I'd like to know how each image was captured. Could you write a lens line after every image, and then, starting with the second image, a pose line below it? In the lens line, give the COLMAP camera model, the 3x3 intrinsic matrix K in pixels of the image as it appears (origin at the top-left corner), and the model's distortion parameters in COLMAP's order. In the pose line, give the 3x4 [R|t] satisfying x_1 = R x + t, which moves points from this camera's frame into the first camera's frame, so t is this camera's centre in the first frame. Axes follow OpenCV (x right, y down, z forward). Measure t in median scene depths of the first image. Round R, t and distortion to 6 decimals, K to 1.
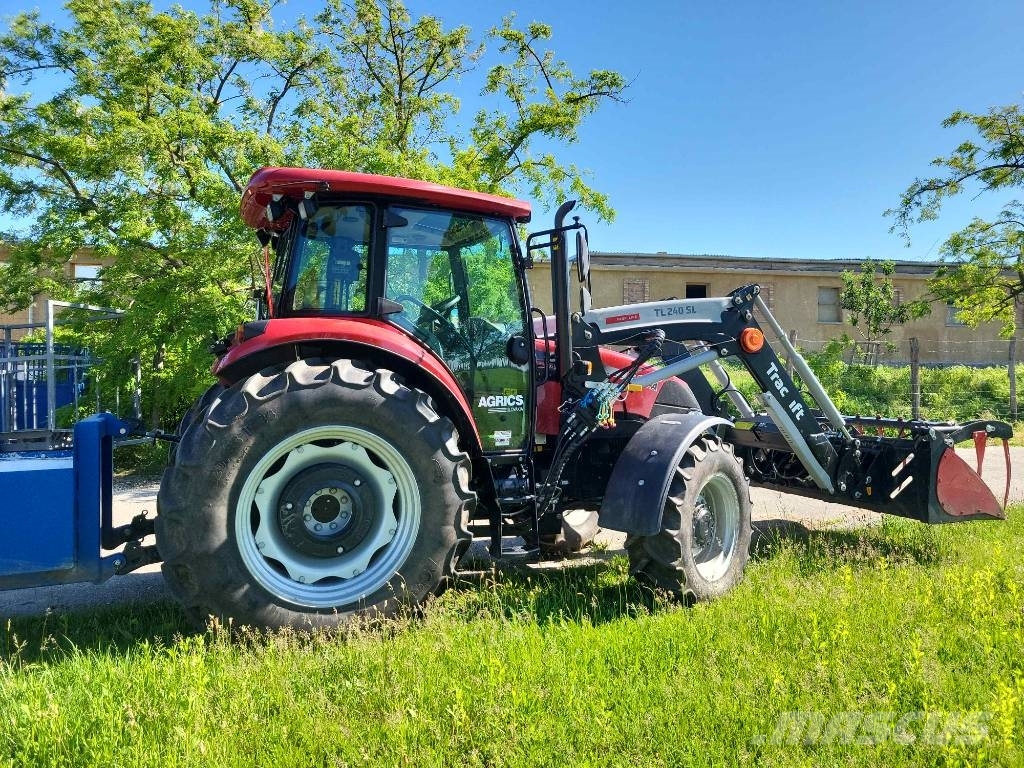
lens RADIAL K [[788.8, 0, 513.7], [0, 788.8, 362.6], [0, 0, 1]] dist [0.035836, -0.000465]
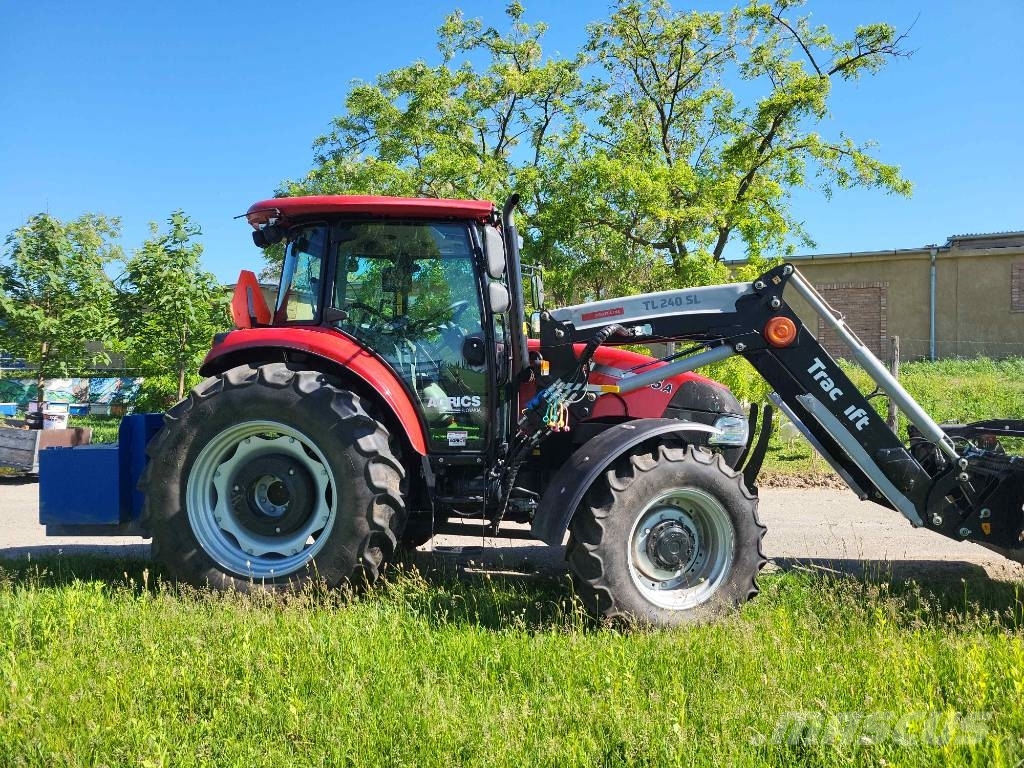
lens RADIAL K [[769.7, 0, 512.0], [0, 769.7, 384.0], [0, 0, 1]] dist [0.039408, -0.000732]
pose [[0.858262, -0.007023, -0.513164, 0.571328], [0.013638, 0.999865, 0.009125, 0.018218], [0.513031, -0.014830, 0.858242, 0.192834]]
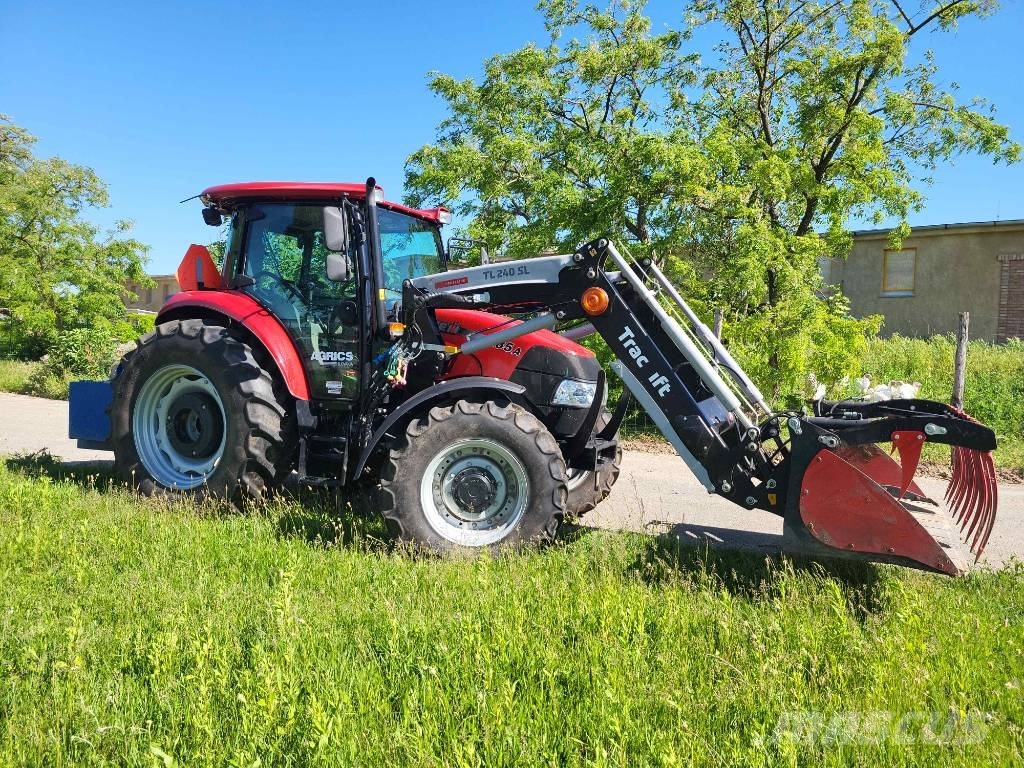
lens RADIAL K [[760.4, 0, 511.2], [0, 760.4, 366.8], [0, 0, 1]] dist [0.026186, -0.000990]
pose [[0.682156, 0.034027, -0.730414, 1.036076], [-0.021085, 0.999417, 0.026867, 0.029051], [0.730903, -0.002927, 0.682476, 0.423536]]
